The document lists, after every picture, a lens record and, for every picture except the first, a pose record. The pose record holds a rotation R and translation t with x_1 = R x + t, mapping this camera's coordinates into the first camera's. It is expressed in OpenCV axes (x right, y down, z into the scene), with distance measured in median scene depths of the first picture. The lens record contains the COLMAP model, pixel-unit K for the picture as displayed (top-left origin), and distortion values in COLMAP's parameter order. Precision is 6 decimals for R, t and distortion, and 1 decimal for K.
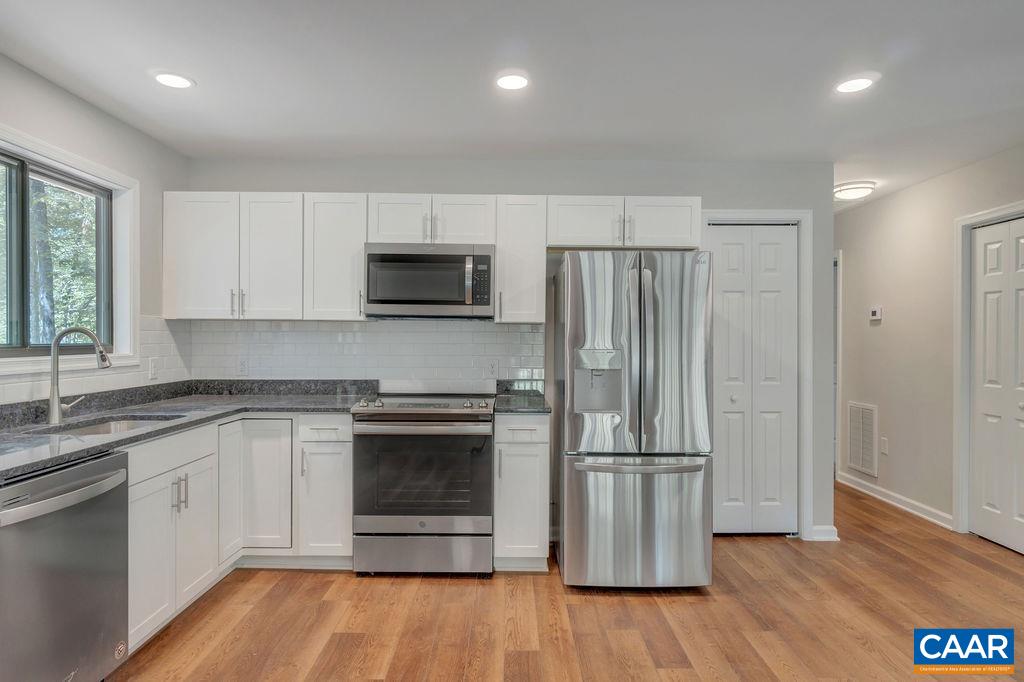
lens RADIAL K [[601.4, 0, 512.0], [0, 601.4, 341.0], [0, 0, 1]] dist [-0.003207, -0.001033]
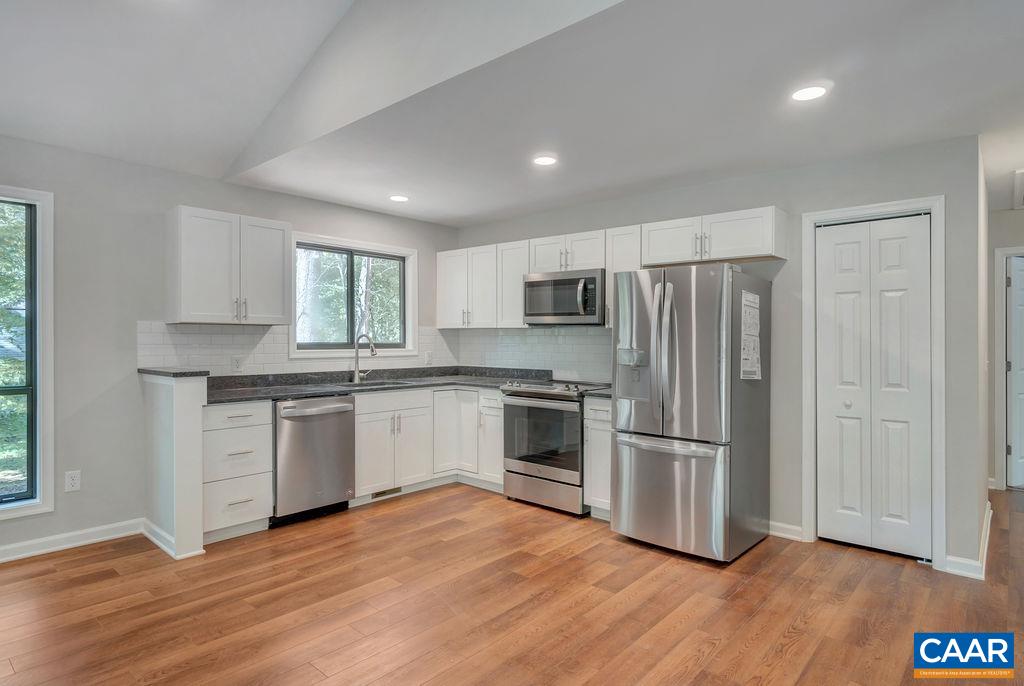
lens RADIAL K [[575.5, 0, 512.0], [0, 575.5, 343.0], [0, 0, 1]] dist [0.002251, 0.000490]
pose [[0.743261, 0.004727, -0.668985, 0.699623], [-0.003978, 0.999989, 0.002647, -0.001524], [0.668990, 0.000694, 0.743271, -0.058345]]
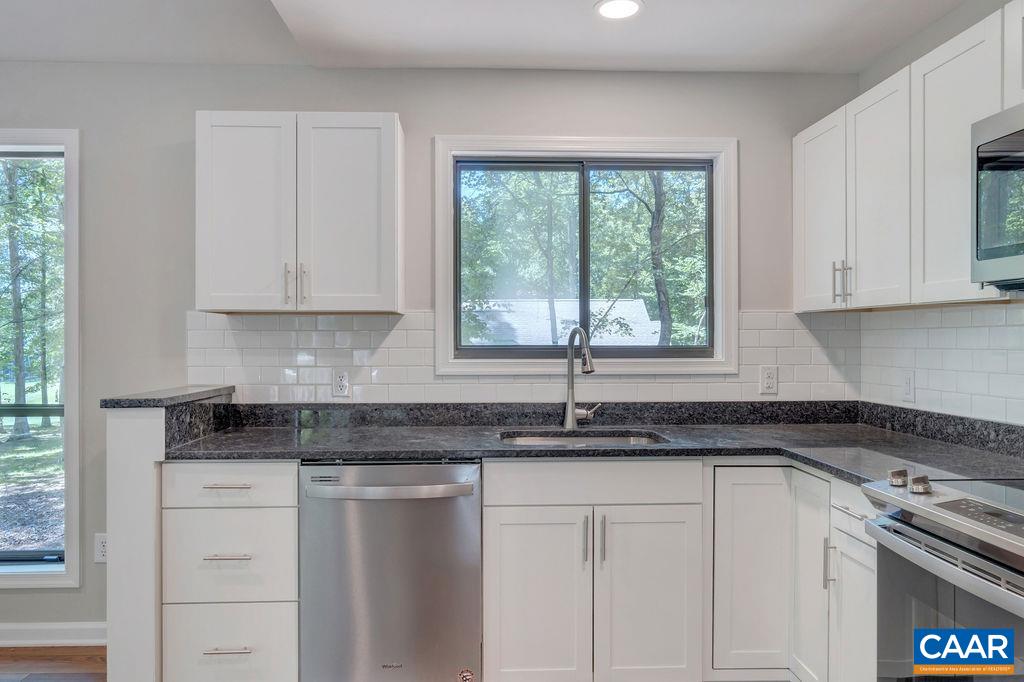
lens RADIAL K [[696.9, 0, 497.0], [0, 696.9, 341.9], [0, 0, 1]] dist [-0.005825, -0.001547]
pose [[0.024063, 0.001944, -0.999709, 0.274945], [-0.001339, 0.999997, 0.001912, -0.002859], [0.999710, 0.001293, 0.024065, 0.666192]]
